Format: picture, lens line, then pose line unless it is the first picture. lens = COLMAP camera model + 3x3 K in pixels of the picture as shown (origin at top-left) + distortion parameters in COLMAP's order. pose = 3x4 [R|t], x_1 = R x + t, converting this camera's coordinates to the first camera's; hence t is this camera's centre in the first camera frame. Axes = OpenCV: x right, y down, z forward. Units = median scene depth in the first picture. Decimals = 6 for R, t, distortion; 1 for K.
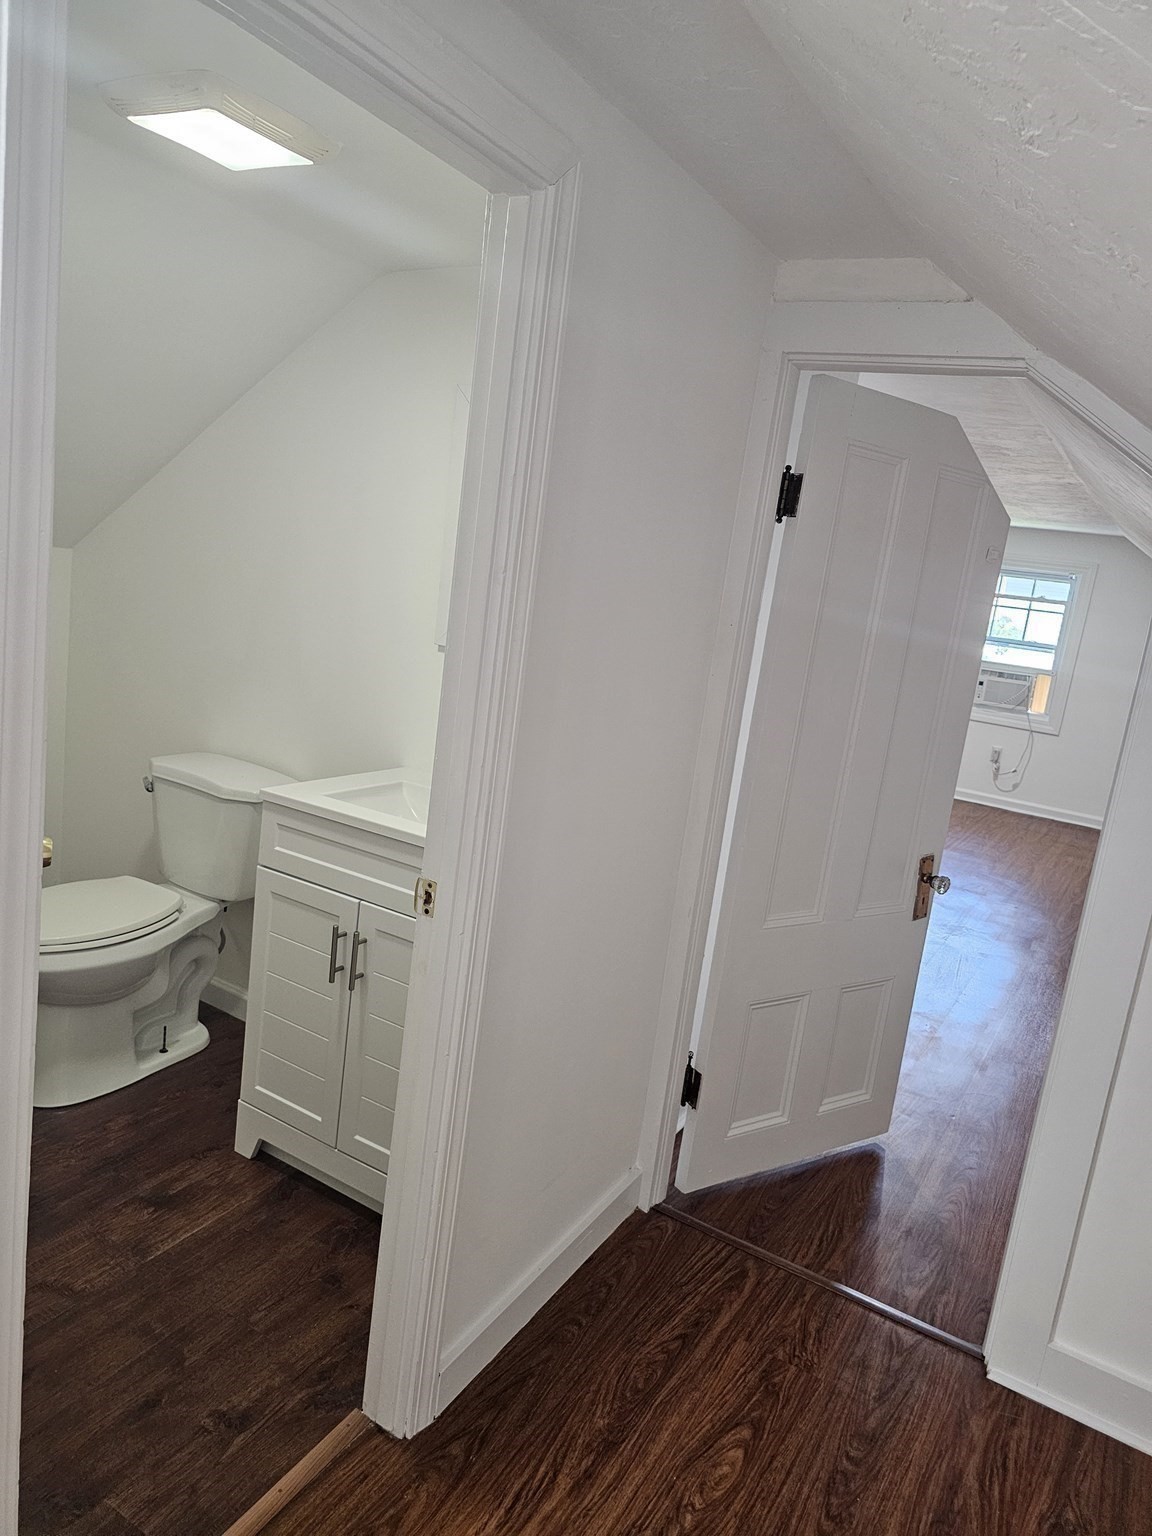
lens RADIAL K [[1034.0, 0, 576.0], [0, 1034.0, 768.0], [0, 0, 1]] dist [0.069703, -0.060302]
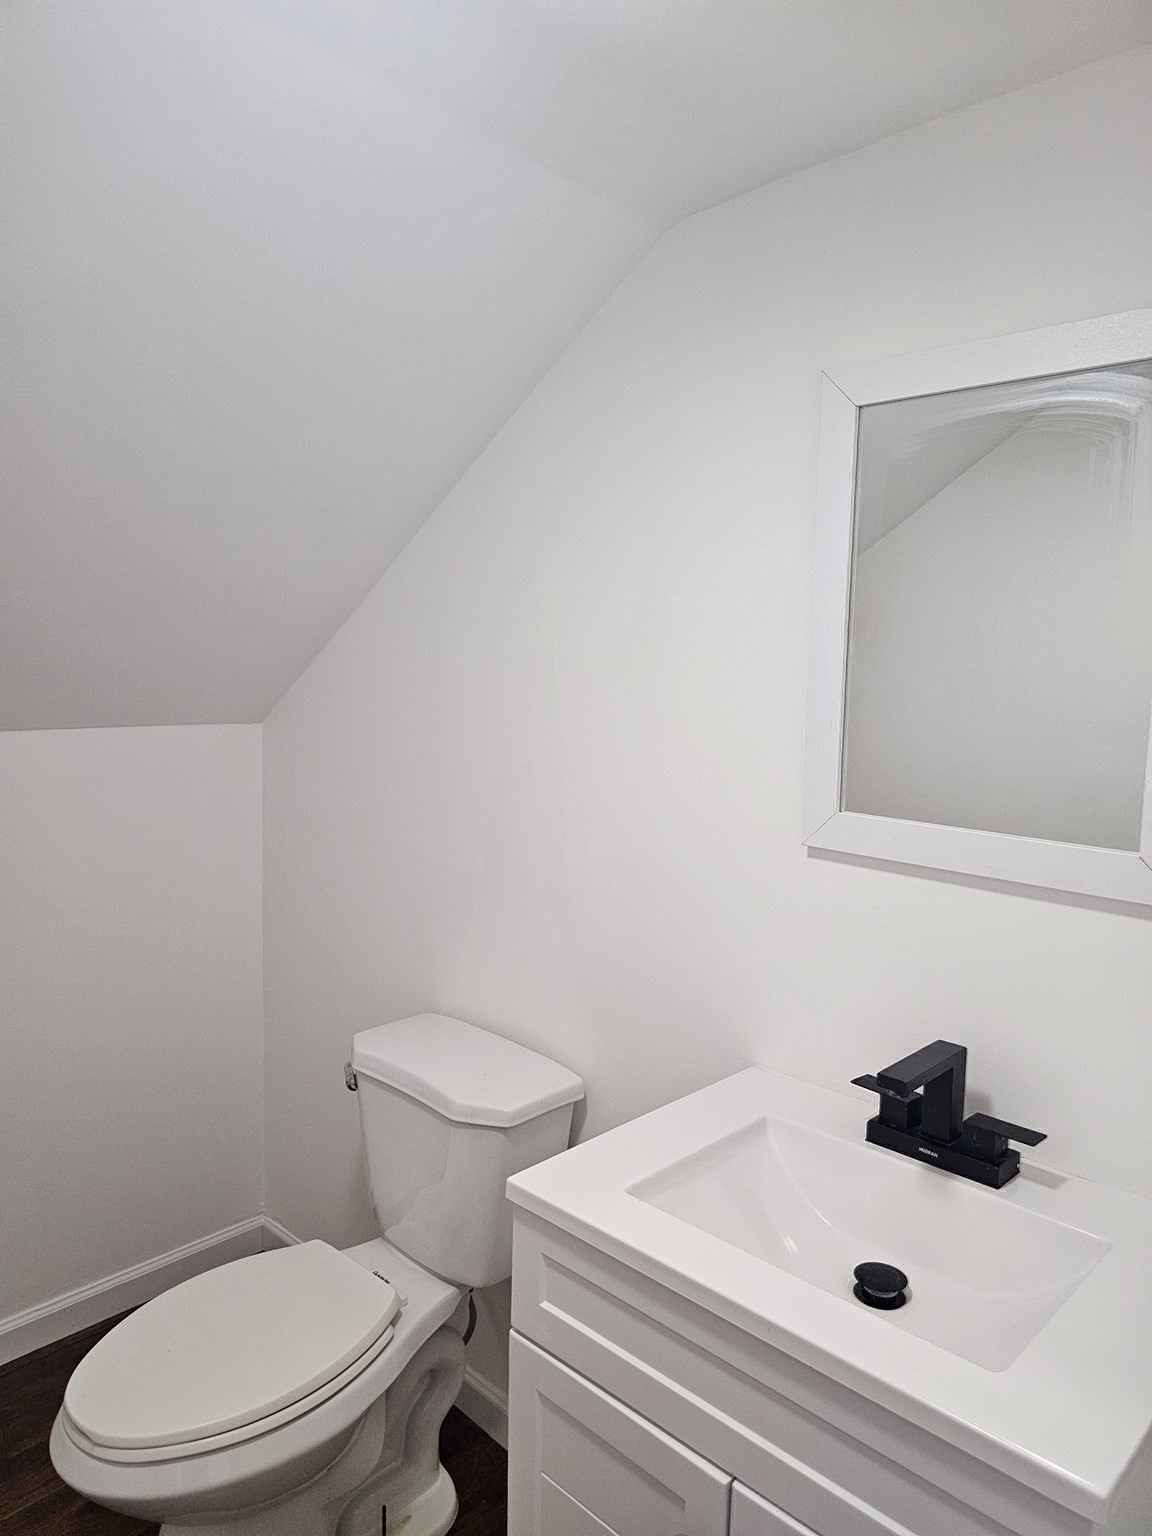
lens RADIAL K [[1034.0, 0, 576.0], [0, 1034.0, 768.0], [0, 0, 1]] dist [0.069703, -0.060302]
pose [[0.968901, -0.082462, -0.233303, -0.109621], [0.058054, 0.992276, -0.109625, -0.099294], [0.240541, 0.092672, 0.966205, 0.400765]]
